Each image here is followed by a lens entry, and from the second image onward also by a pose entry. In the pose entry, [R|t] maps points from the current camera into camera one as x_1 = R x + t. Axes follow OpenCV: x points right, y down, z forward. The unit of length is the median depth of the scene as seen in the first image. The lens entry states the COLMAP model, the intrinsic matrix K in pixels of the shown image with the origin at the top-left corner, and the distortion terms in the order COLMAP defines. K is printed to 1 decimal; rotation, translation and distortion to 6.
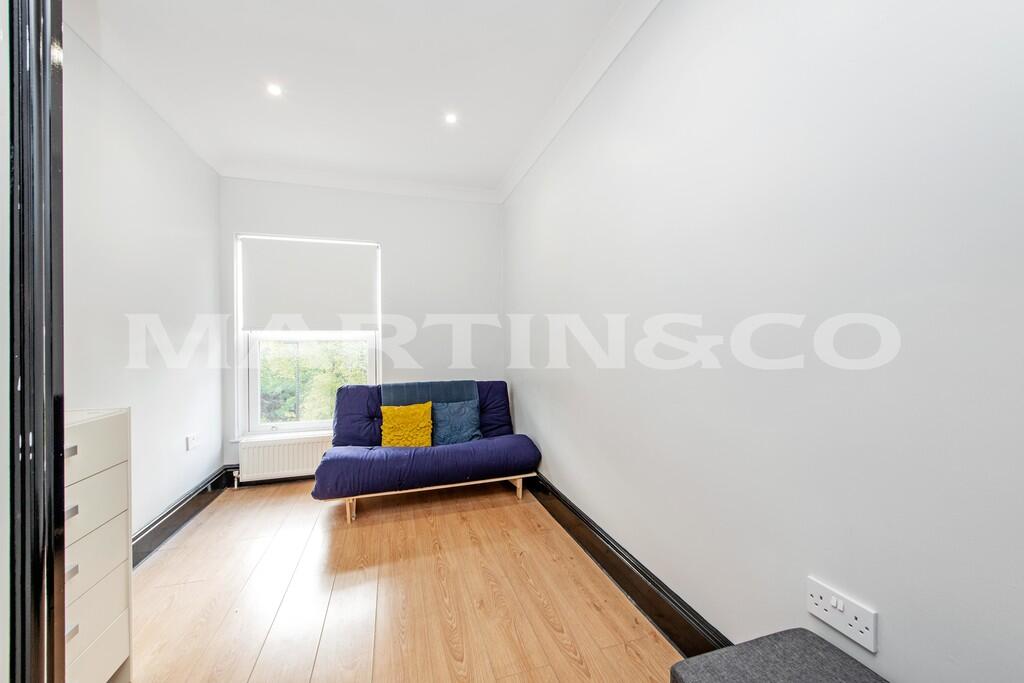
lens RADIAL K [[404.9, 0, 512.0], [0, 404.9, 341.5], [0, 0, 1]] dist [-0.000202, -0.000062]
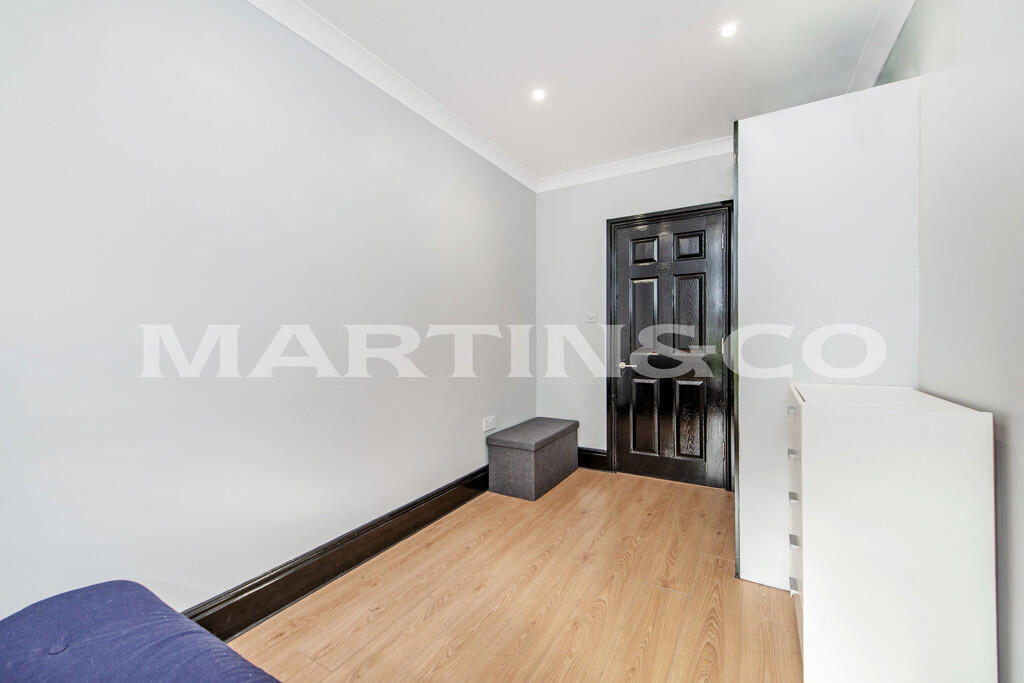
lens RADIAL K [[404.9, 0, 512.0], [0, 404.9, 341.5], [0, 0, 1]] dist [-0.000202, -0.000062]
pose [[-0.676165, 0.003413, 0.736743, -0.915971], [0.006115, 0.999981, 0.000979, -0.003459], [-0.736725, 0.005167, -0.676172, 1.637918]]
